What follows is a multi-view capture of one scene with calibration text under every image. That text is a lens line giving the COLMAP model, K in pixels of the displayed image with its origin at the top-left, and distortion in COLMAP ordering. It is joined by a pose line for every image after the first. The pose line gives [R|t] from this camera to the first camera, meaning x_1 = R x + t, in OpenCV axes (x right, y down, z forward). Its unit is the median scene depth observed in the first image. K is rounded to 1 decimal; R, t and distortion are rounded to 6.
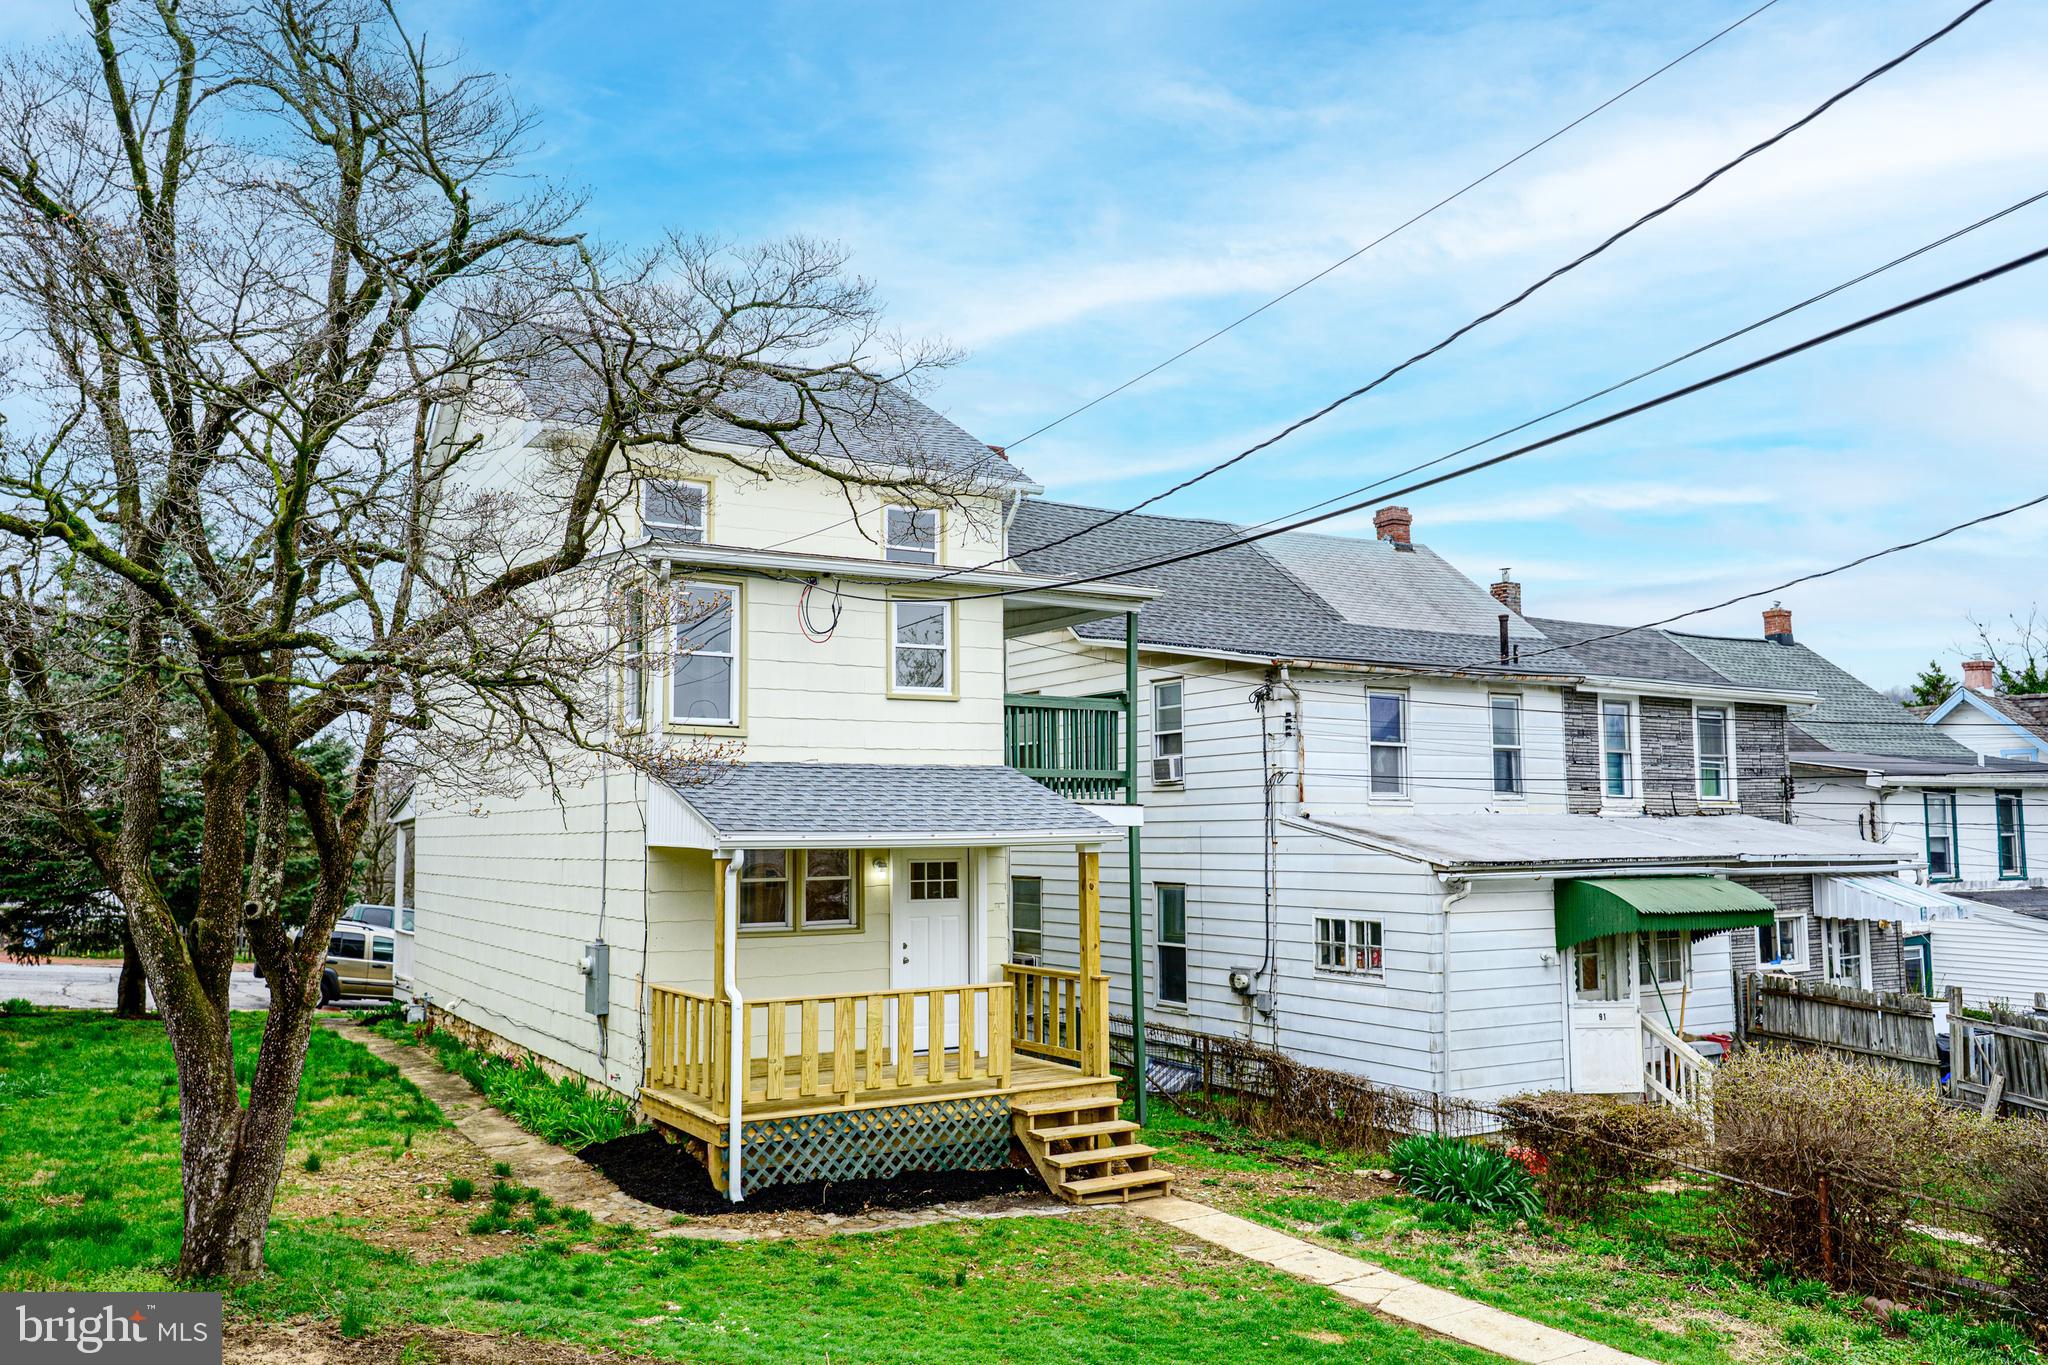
lens RADIAL K [[1557.9, 0, 1096.0], [0, 1557.9, 714.8], [0, 0, 1]] dist [0.000982, 0.001550]
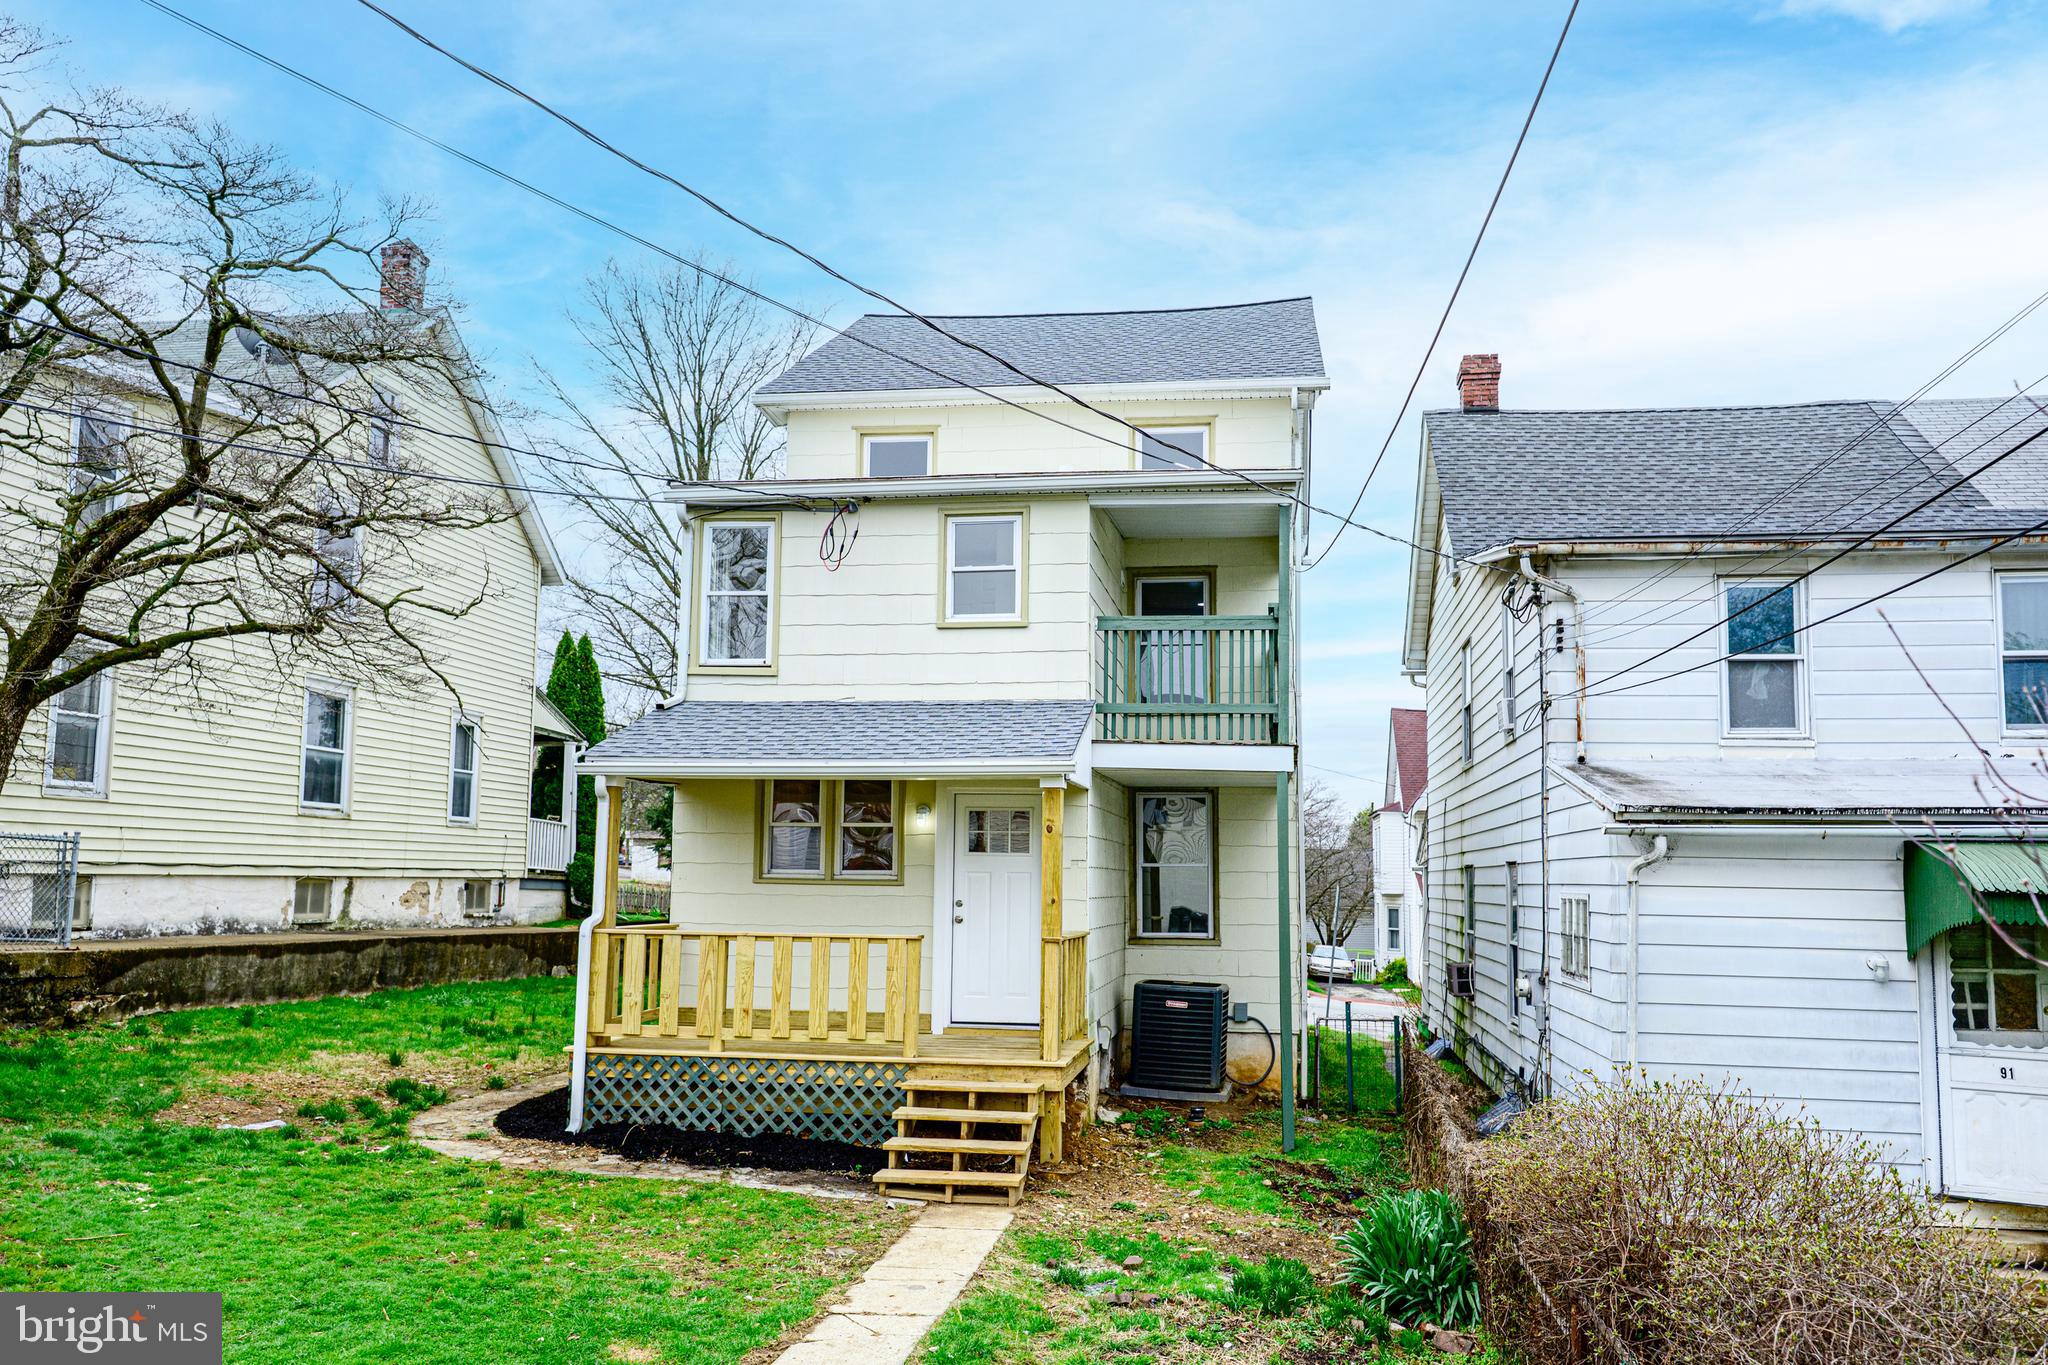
lens RADIAL K [[1599.2, 0, 1035.2], [0, 1599.2, 746.4], [0, 0, 1]] dist [-0.001563, -0.000671]
pose [[0.758857, -0.038686, -0.650107, 0.496049], [0.032724, 0.999238, -0.021264, 0.077563], [0.650435, -0.005138, 0.759545, 0.327324]]
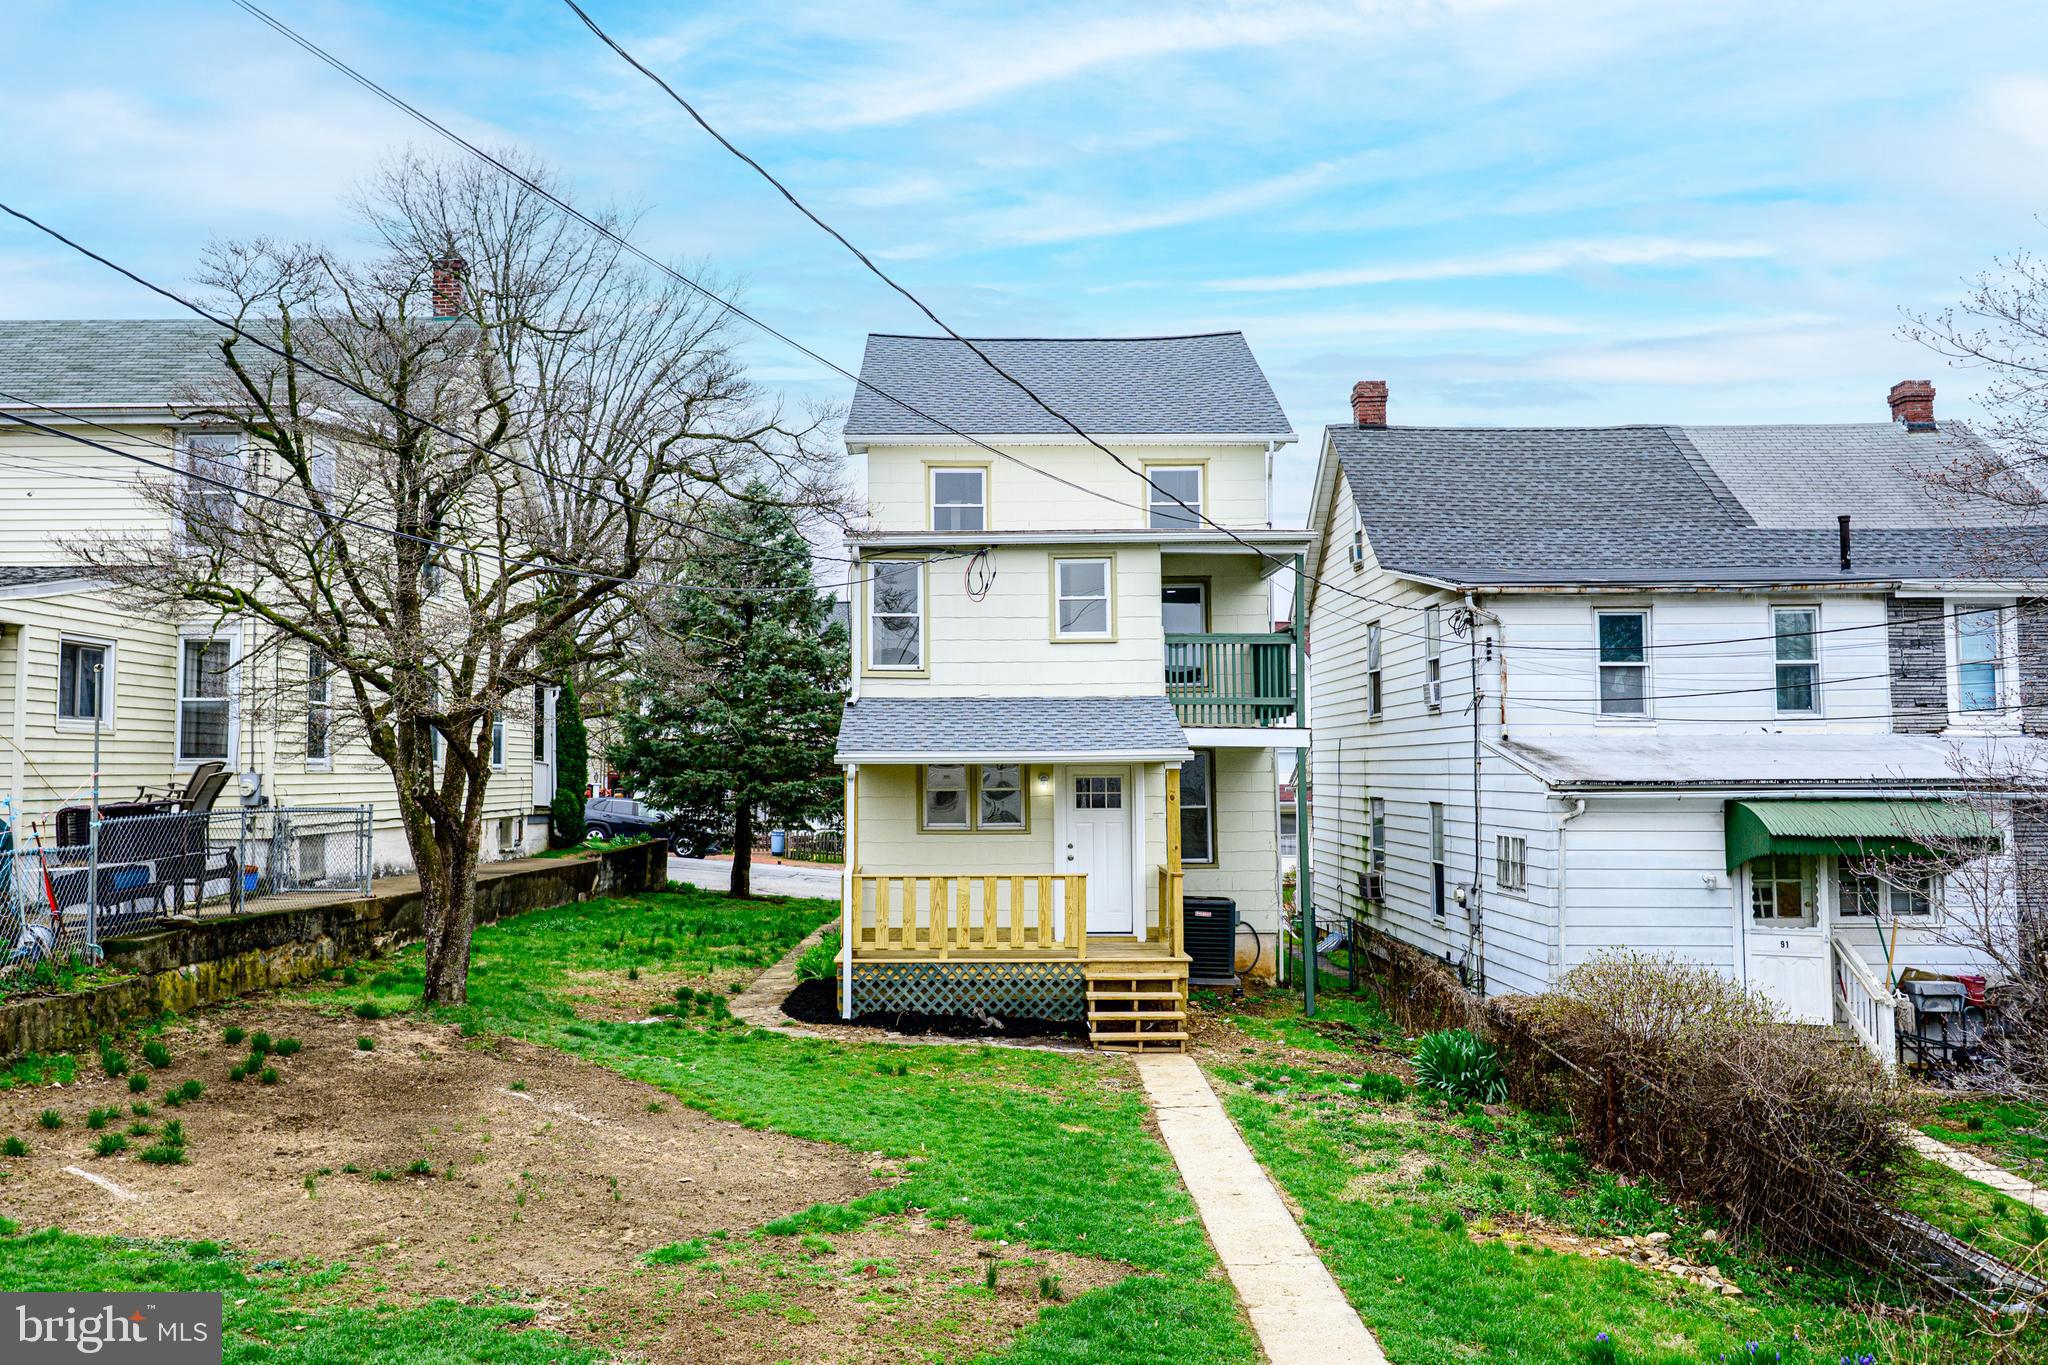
lens RADIAL K [[1721.5, 0, 1024.0], [0, 1721.5, 682.5], [0, 0, 1]] dist [-0.000092, 0.001571]
pose [[0.854180, -0.023845, -0.519431, 0.533775], [0.038238, 0.999124, 0.017016, -0.003260], [0.518570, -0.034397, 0.854343, -0.157362]]
